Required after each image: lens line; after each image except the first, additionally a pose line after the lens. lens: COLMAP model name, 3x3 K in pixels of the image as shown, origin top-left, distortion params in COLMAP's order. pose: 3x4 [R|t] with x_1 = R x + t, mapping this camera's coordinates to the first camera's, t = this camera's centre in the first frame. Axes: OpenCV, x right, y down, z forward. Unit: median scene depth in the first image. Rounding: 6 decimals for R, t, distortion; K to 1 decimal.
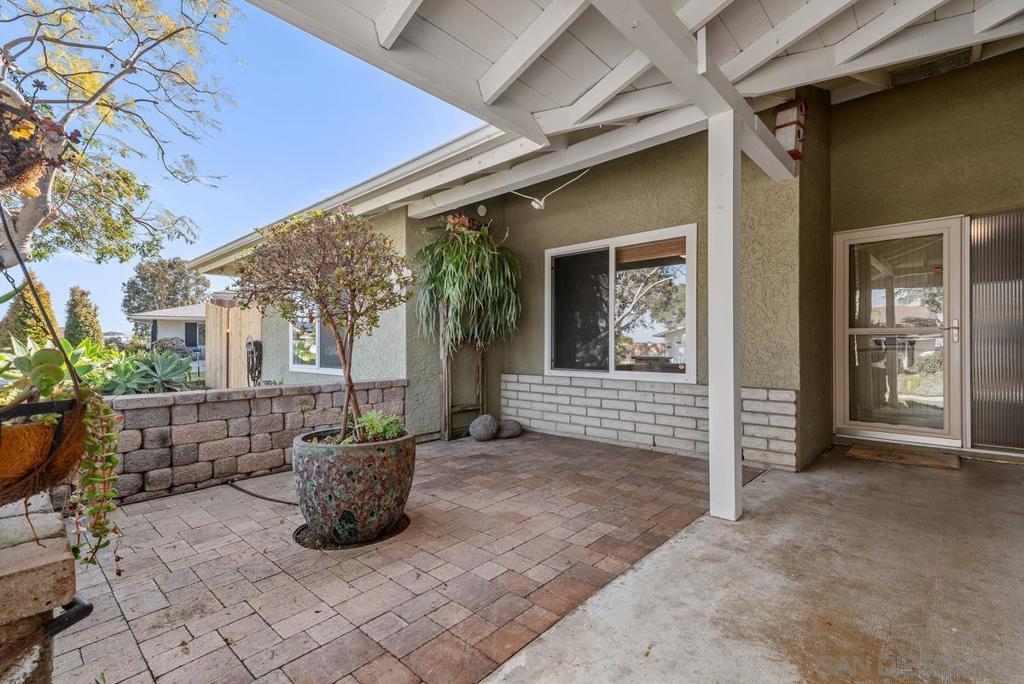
lens RADIAL K [[469.2, 0, 526.9], [0, 469.2, 342.0], [0, 0, 1]] dist [0.014776, -0.000089]
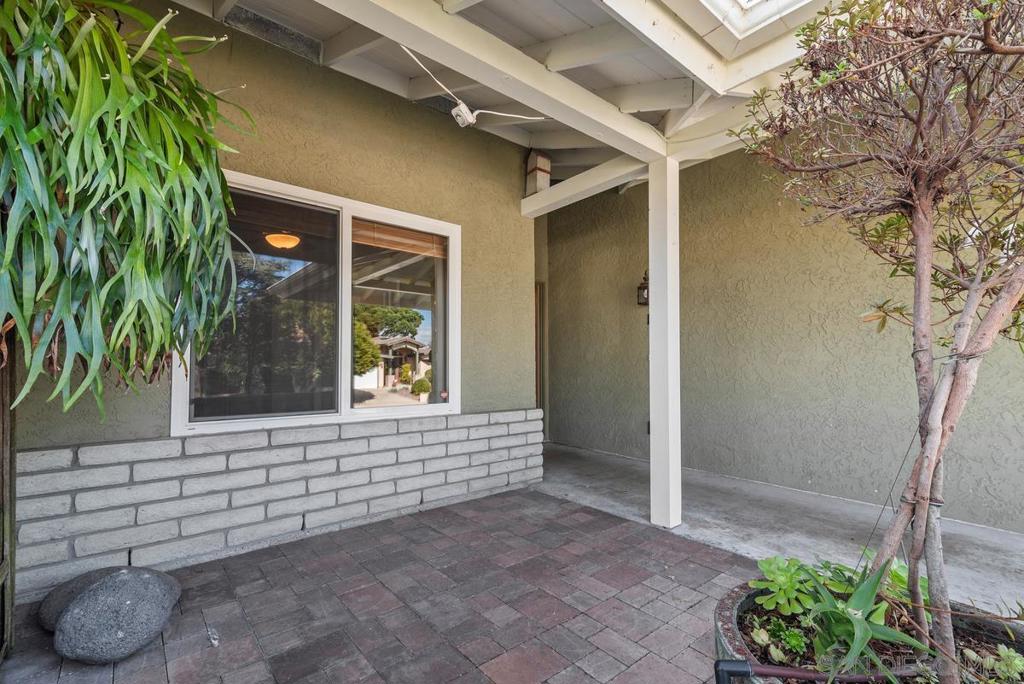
lens RADIAL K [[463.6, 0, 510.7], [0, 463.6, 357.4], [0, 0, 1]] dist [0.018297, -0.000008]
pose [[0.137612, 0.022155, 0.990238, -0.522464], [-0.003592, 0.999754, -0.021869, 0.005961], [-0.990480, -0.000548, 0.137658, 0.899715]]
